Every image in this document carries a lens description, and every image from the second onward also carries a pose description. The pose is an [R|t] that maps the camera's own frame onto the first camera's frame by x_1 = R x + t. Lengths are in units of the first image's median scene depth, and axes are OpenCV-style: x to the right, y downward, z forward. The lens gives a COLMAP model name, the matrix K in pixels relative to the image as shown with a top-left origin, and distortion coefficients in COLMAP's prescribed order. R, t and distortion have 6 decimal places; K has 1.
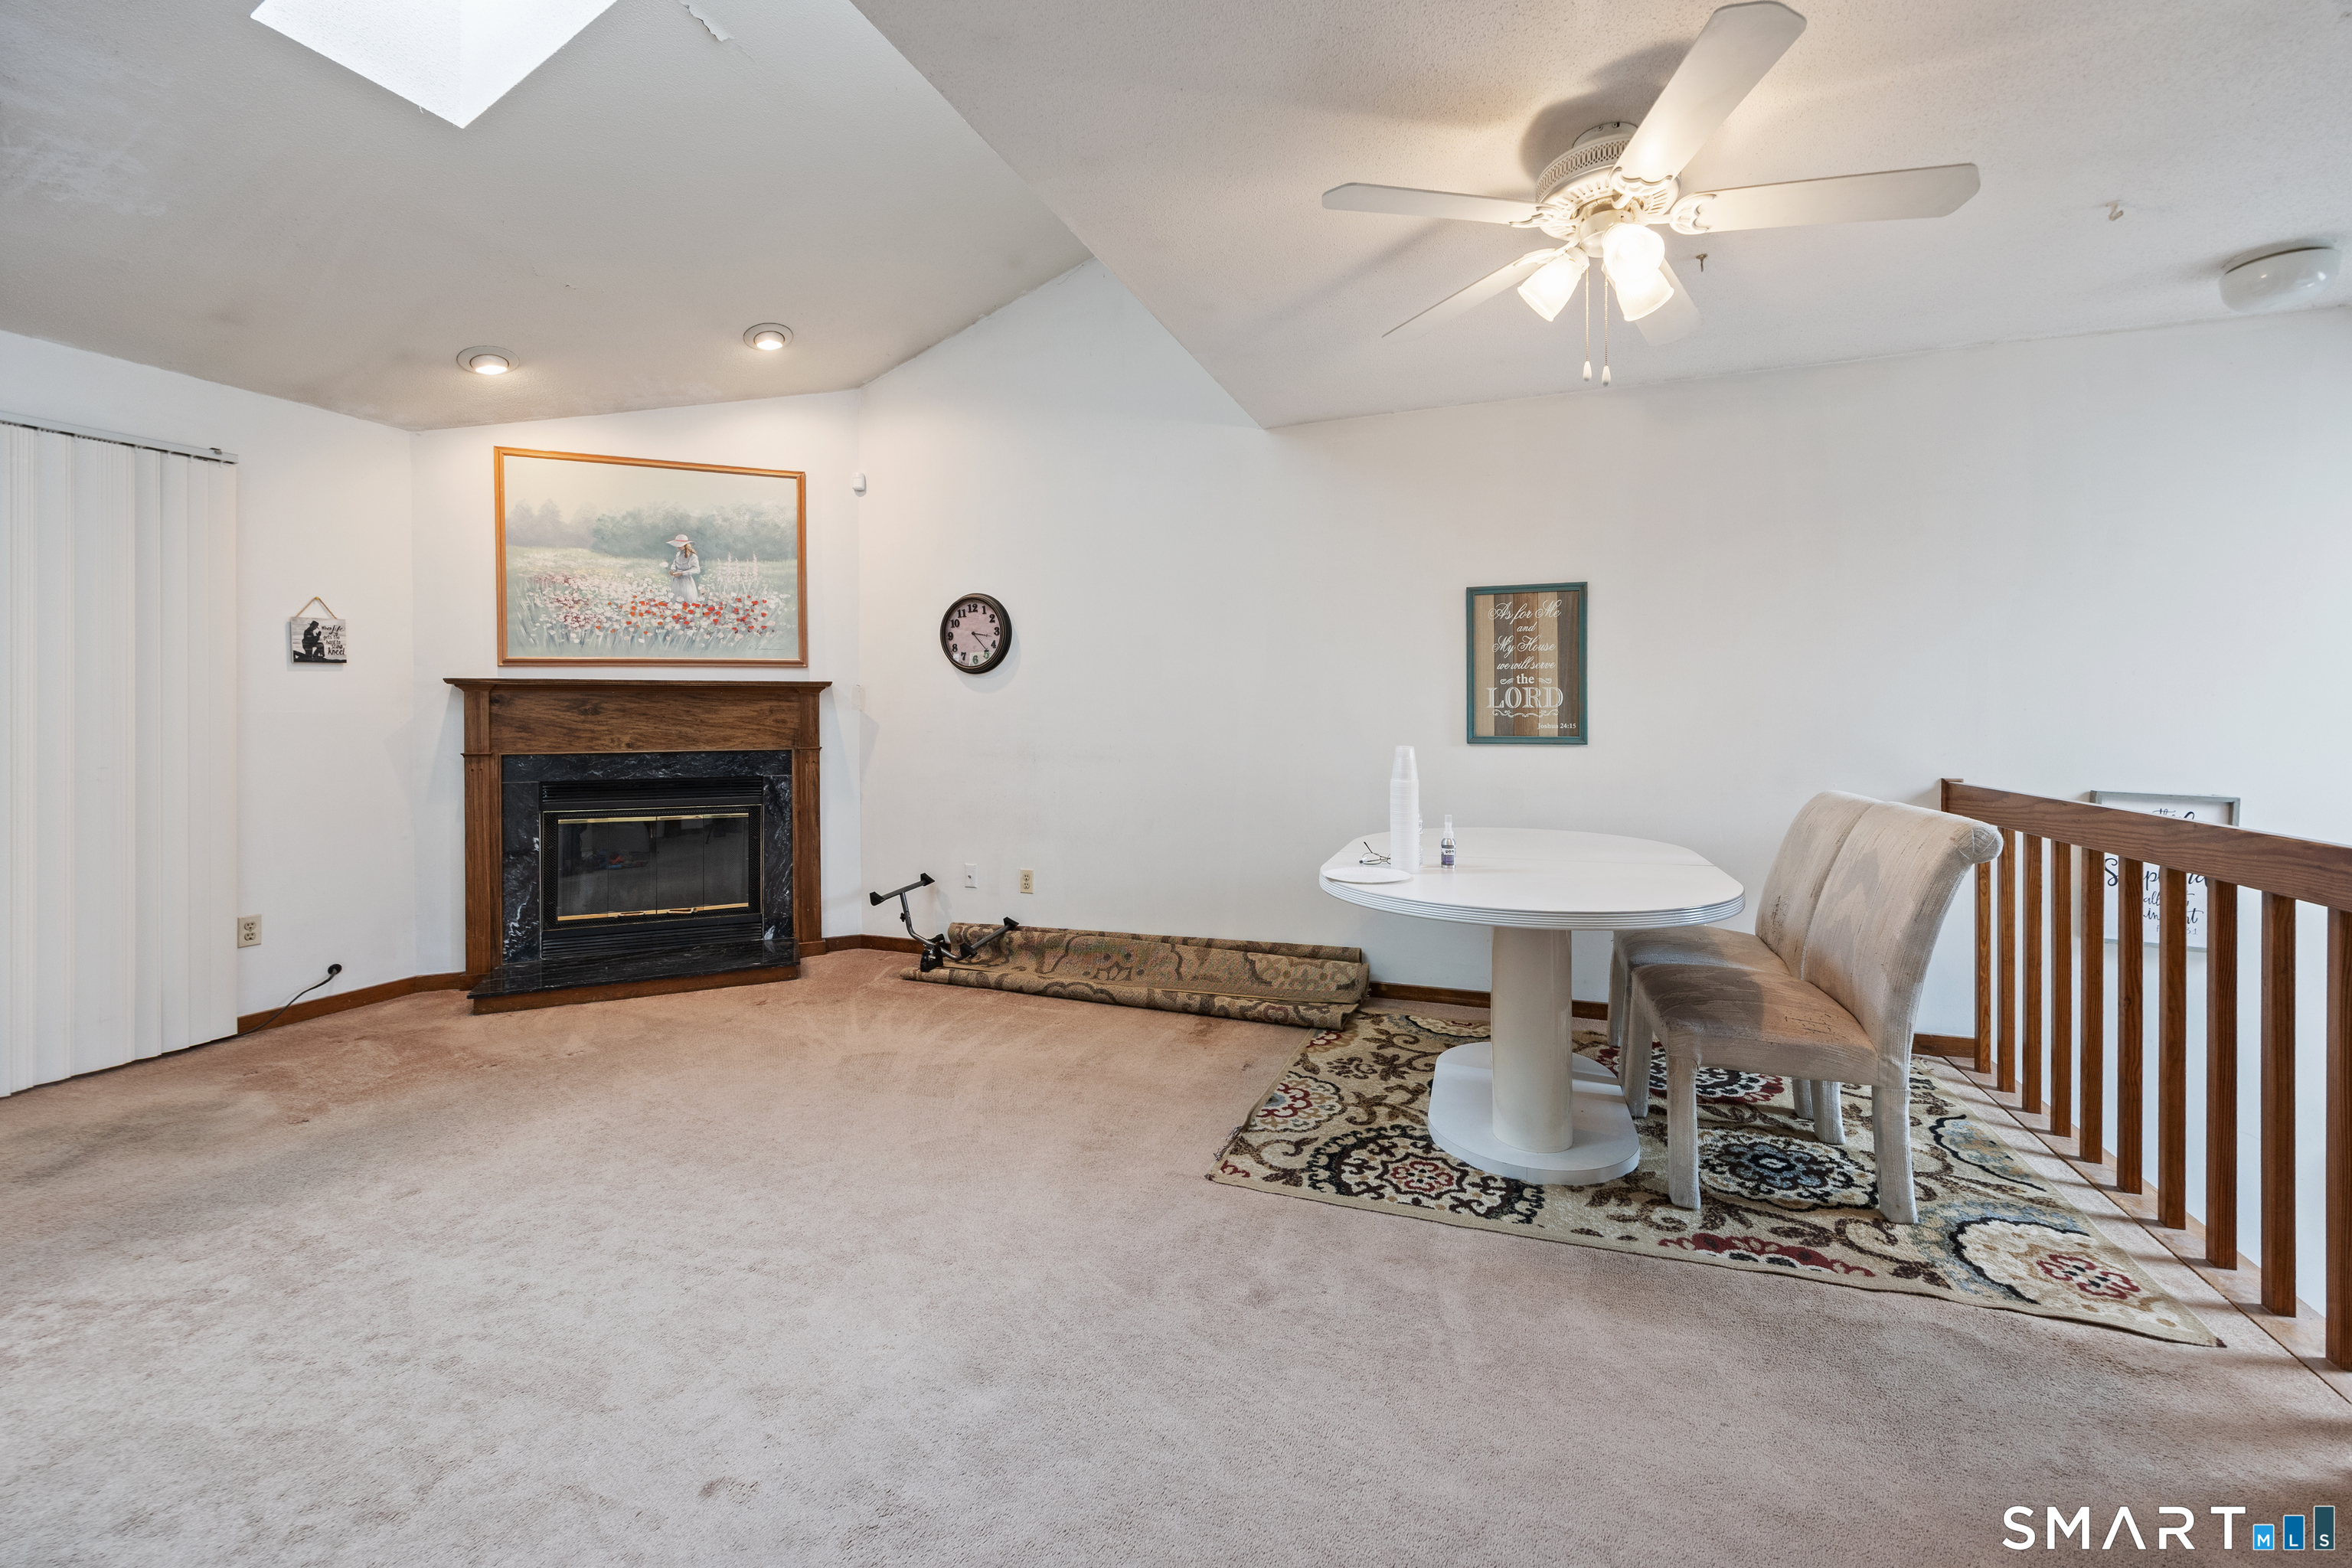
lens RADIAL K [[939.2, 0, 1175.2], [0, 939.2, 711.9], [0, 0, 1]] dist [0.002243, 0.000068]
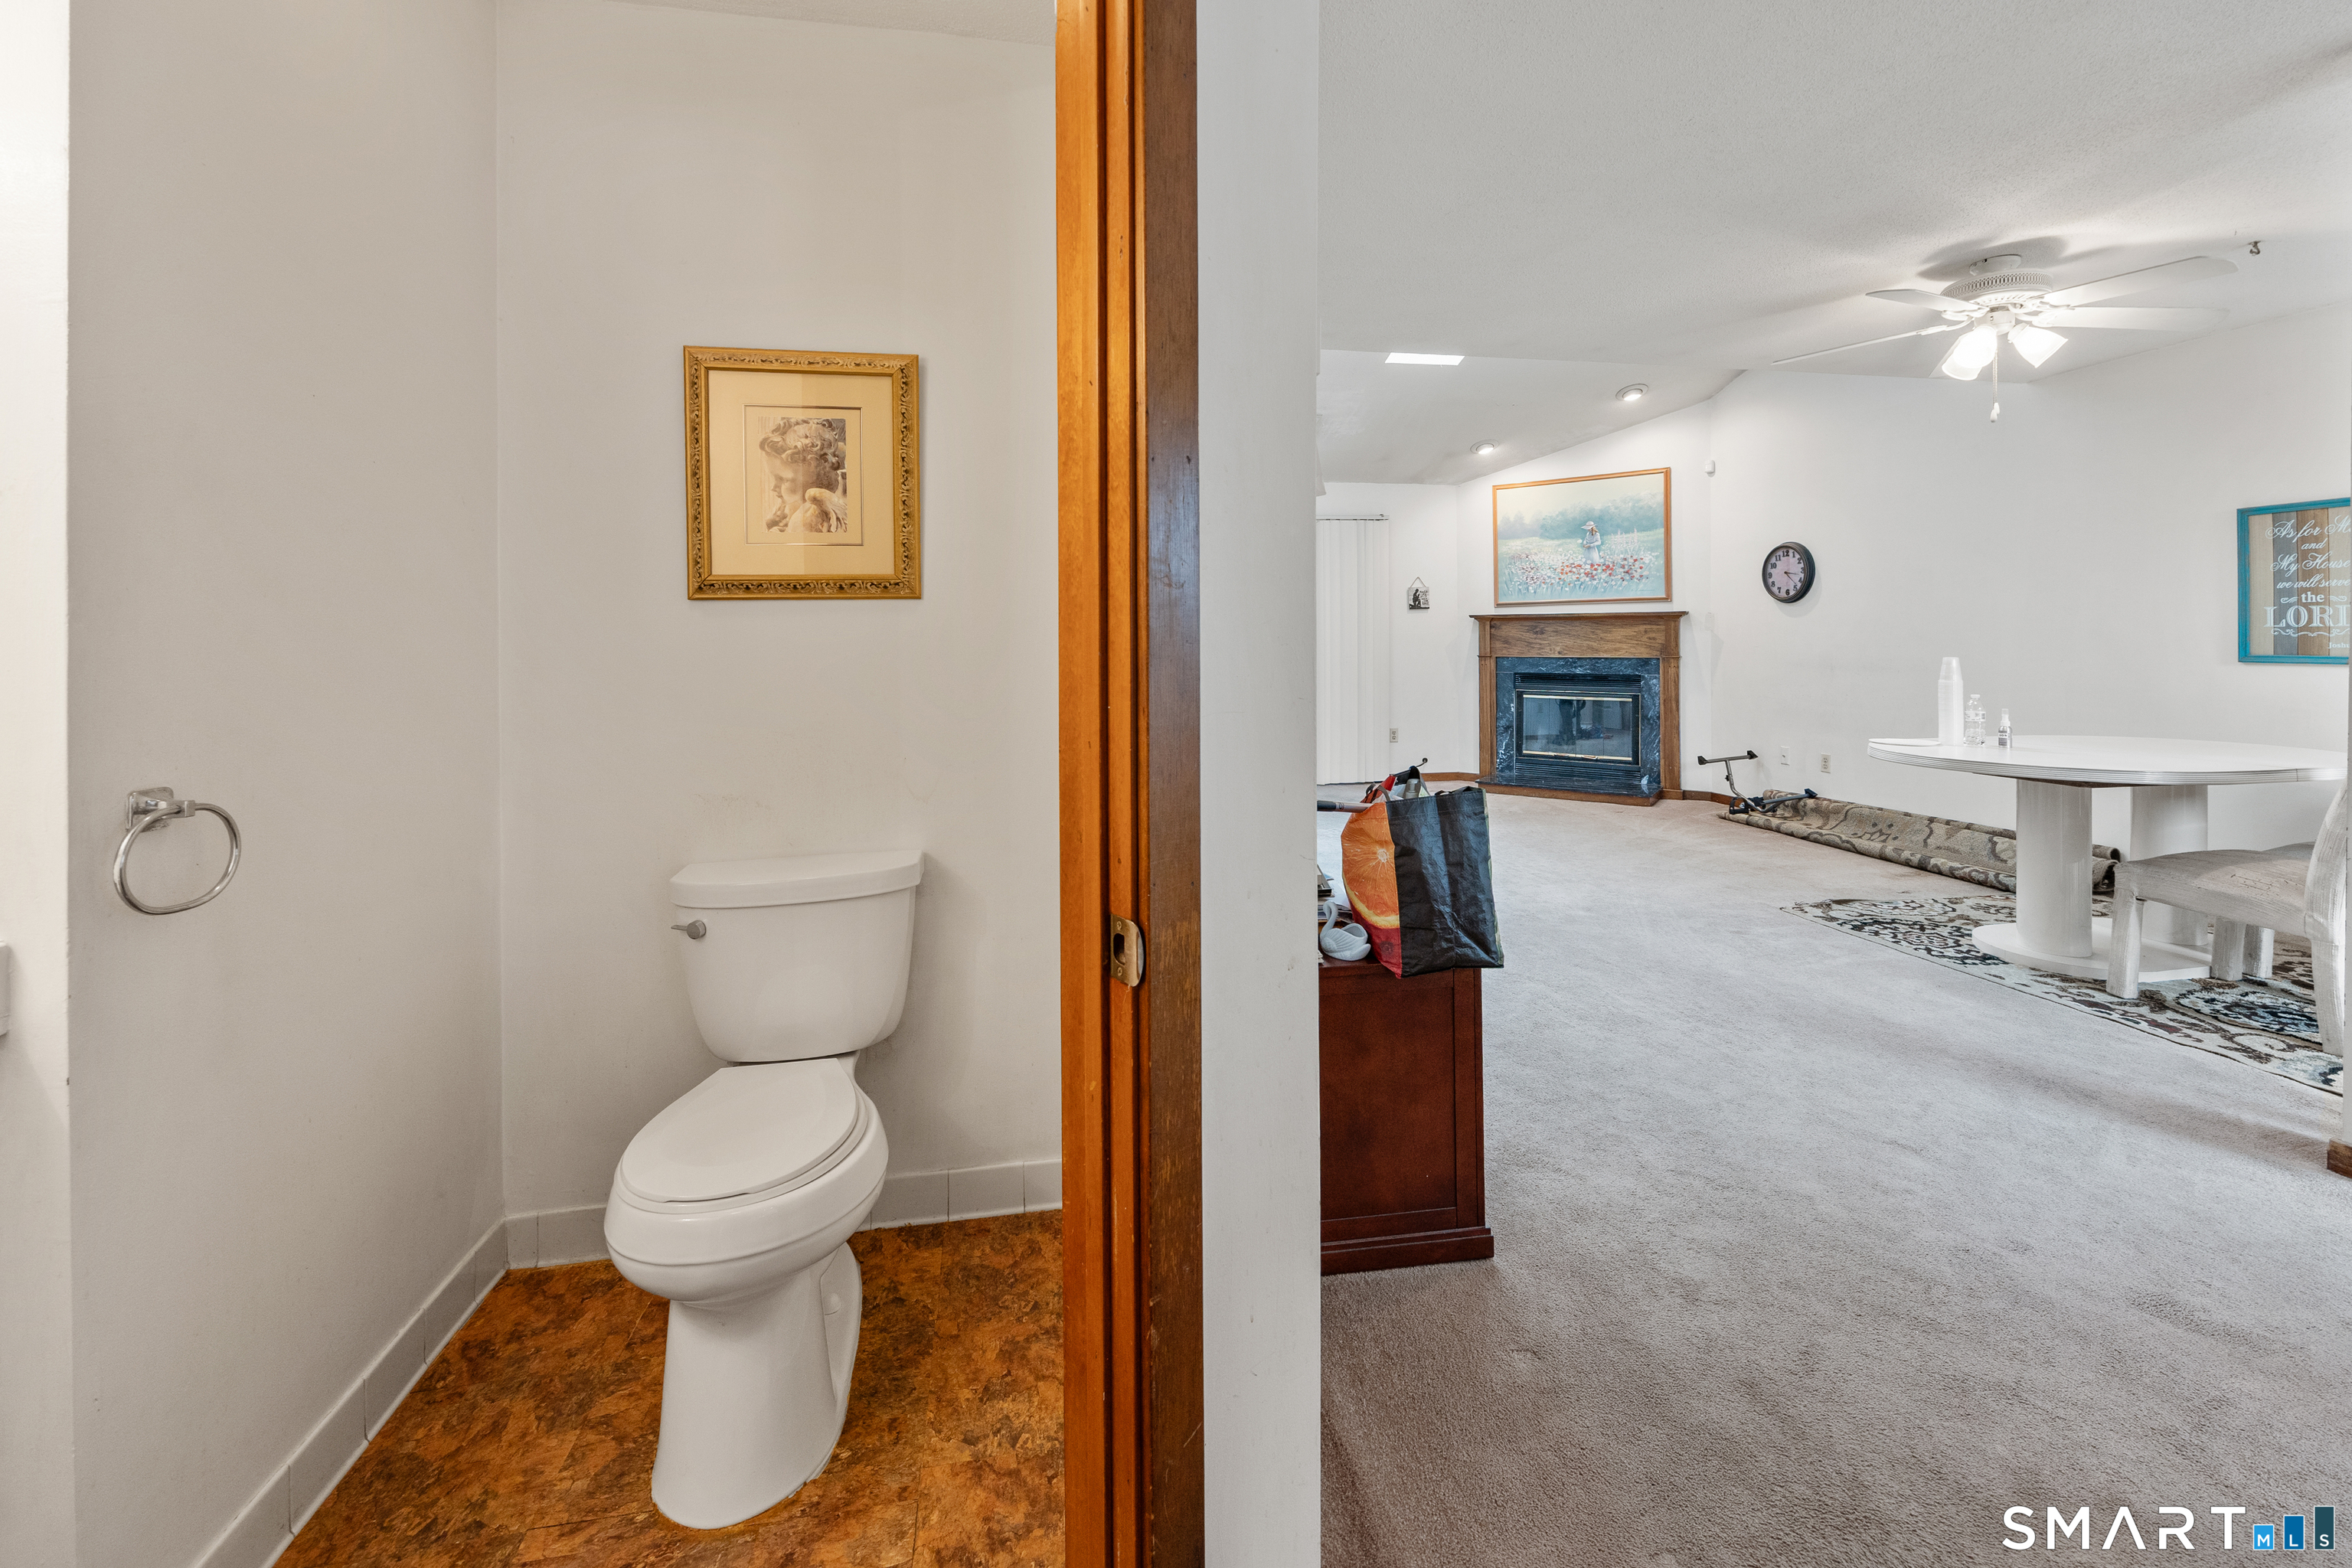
lens RADIAL K [[958.5, 0, 1182.6], [0, 958.5, 656.1], [0, 0, 1]] dist [-0.000056, 0.000055]
pose [[0.517310, 0.018587, -0.855596, 0.556443], [0.004706, 0.999687, 0.024563, -0.003397], [0.855785, -0.016733, 0.517061, -0.473703]]
